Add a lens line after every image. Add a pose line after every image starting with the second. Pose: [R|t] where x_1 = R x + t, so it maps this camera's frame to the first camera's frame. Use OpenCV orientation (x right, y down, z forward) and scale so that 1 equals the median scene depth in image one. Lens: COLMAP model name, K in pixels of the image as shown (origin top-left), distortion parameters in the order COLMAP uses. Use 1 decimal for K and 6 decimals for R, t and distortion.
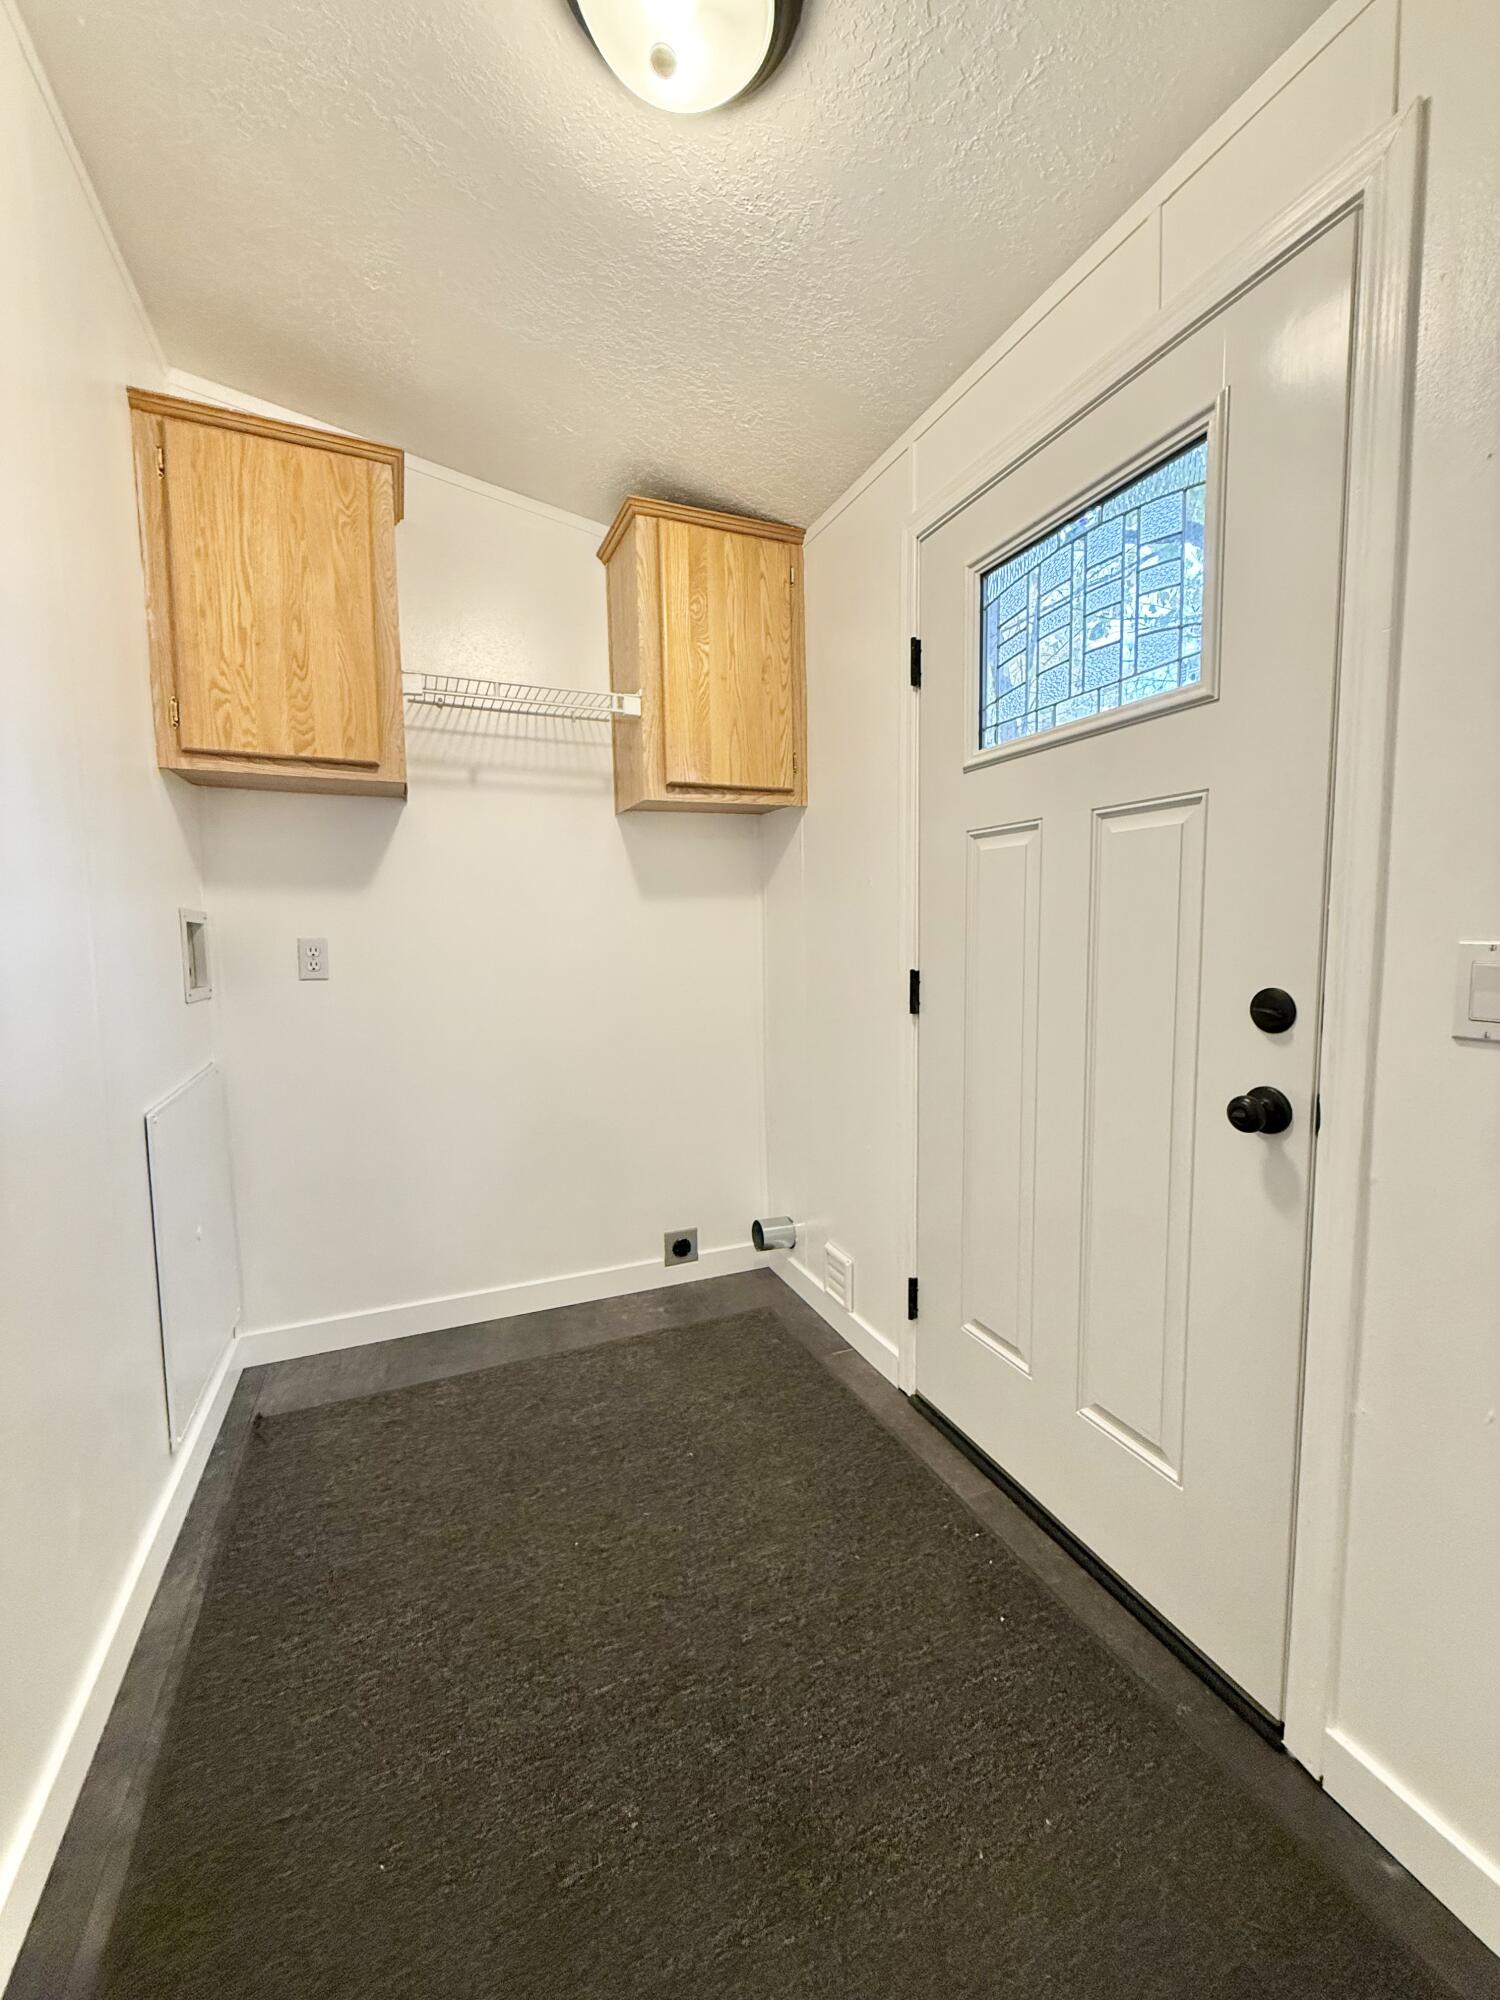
lens RADIAL K [[795.3, 0, 753.1], [0, 795.3, 989.8], [0, 0, 1]] dist [-0.000127, 0.000108]
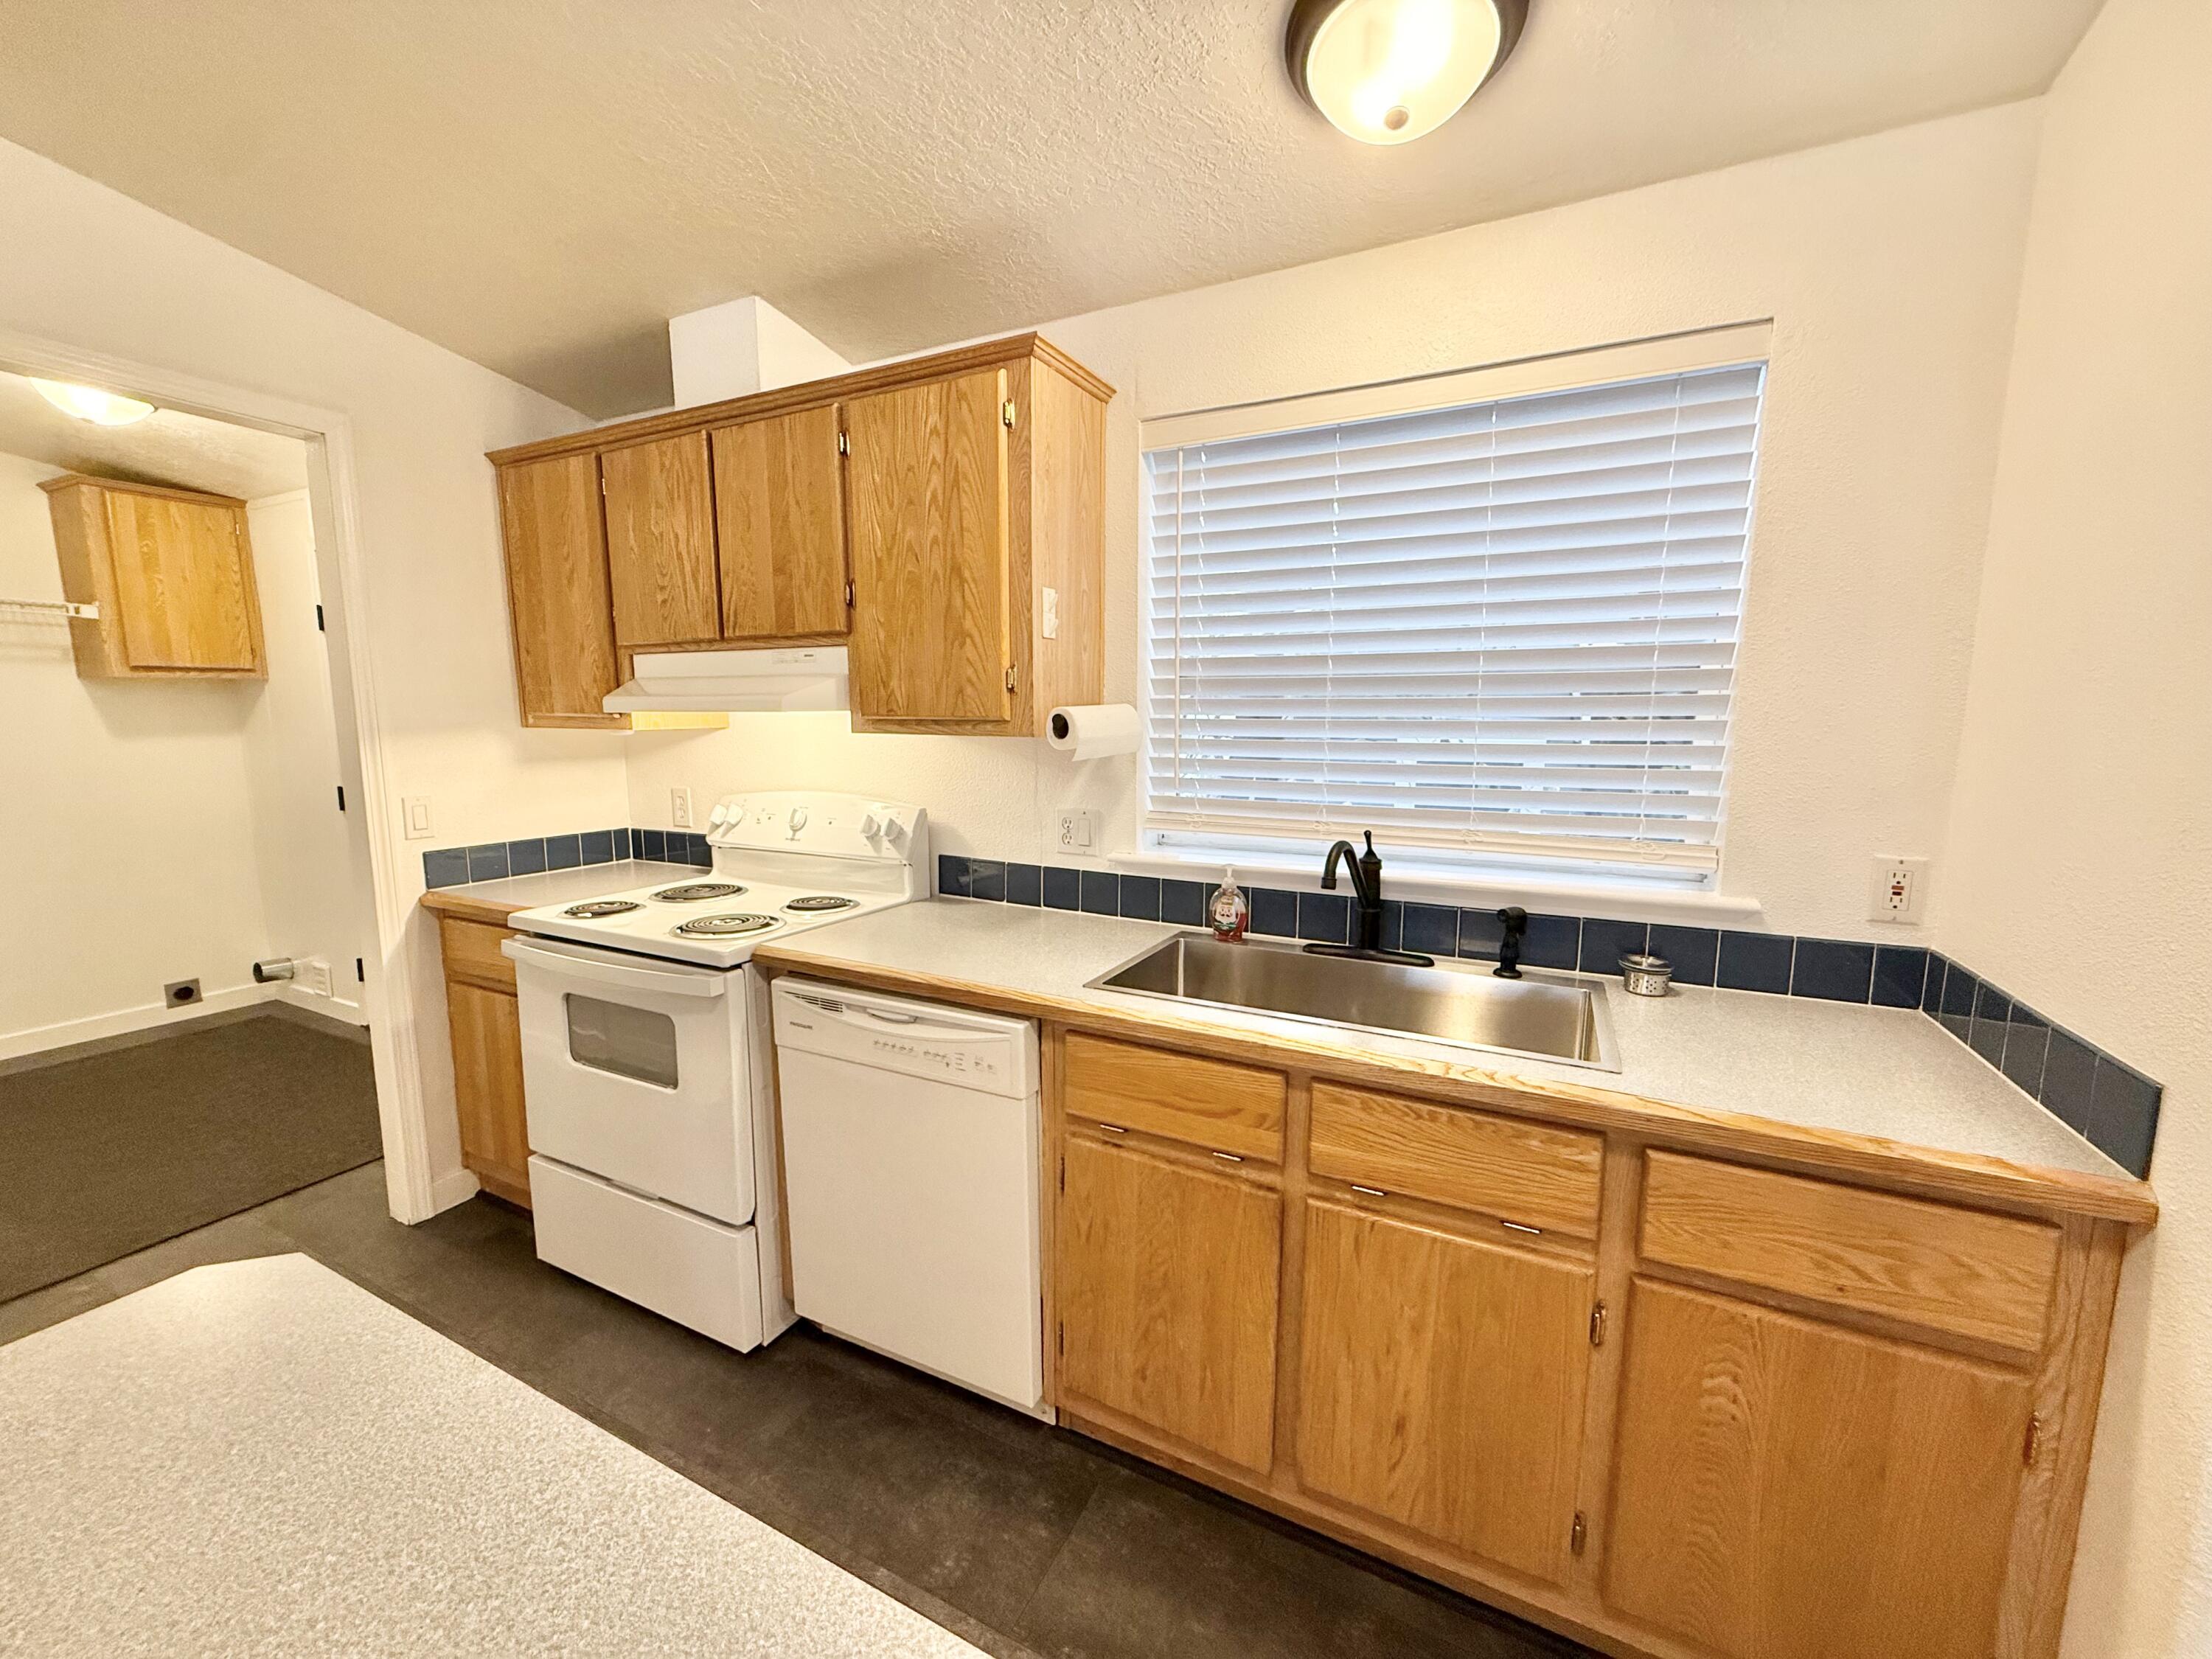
lens RADIAL K [[879.6, 0, 1103.2], [0, 879.6, 823.7], [0, 0, 1]] dist [-0.000127, 0.000108]
pose [[0.768684, -0.067272, 0.636082, 0.211388], [0.040373, 0.997574, 0.056713, 0.014199], [-0.638354, -0.017914, 0.769535, -1.350868]]
